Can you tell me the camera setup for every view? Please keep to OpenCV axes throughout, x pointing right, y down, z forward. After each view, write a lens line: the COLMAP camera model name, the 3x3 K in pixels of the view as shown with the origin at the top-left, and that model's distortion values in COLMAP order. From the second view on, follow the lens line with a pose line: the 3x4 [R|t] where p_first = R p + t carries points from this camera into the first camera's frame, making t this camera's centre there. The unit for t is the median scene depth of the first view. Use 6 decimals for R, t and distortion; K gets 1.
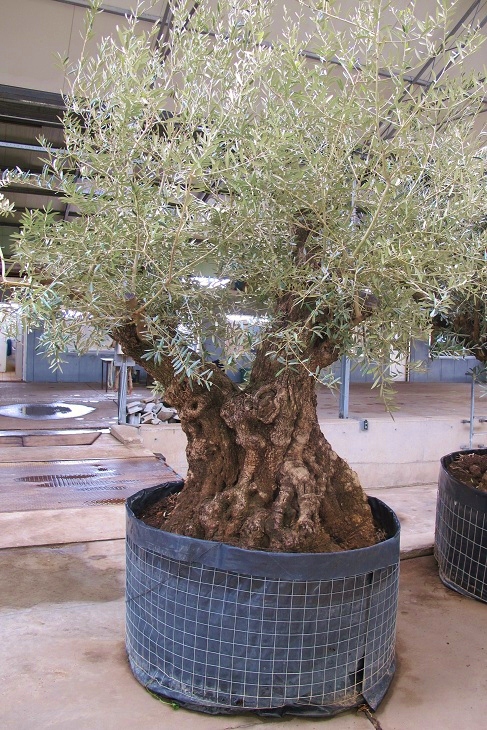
lens RADIAL K [[648.7, 0, 243.5], [0, 648.7, 365.0], [0, 0, 1]] dist [-0.156528, 0.135772]
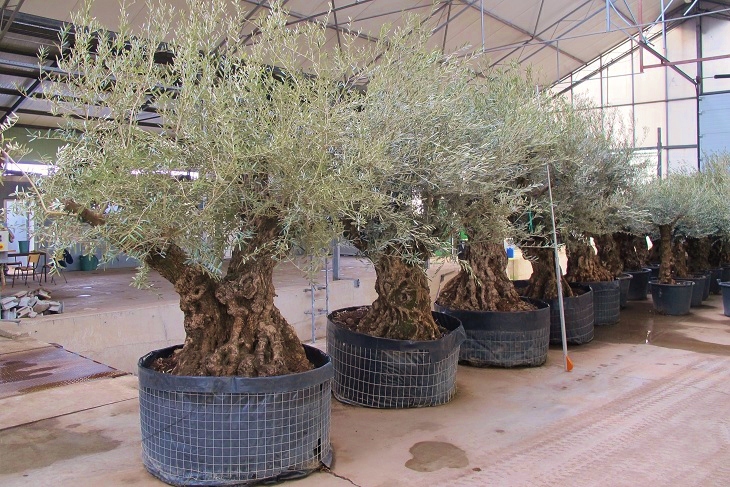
lens RADIAL K [[648.7, 0, 365.0], [0, 648.7, 243.5], [0, 0, 1]] dist [-0.156528, 0.135772]
pose [[0.891691, -0.057876, 0.448930, -0.397887], [0.055799, 0.998282, 0.017867, -0.054190], [-0.449193, 0.009118, 0.893388, -0.504357]]
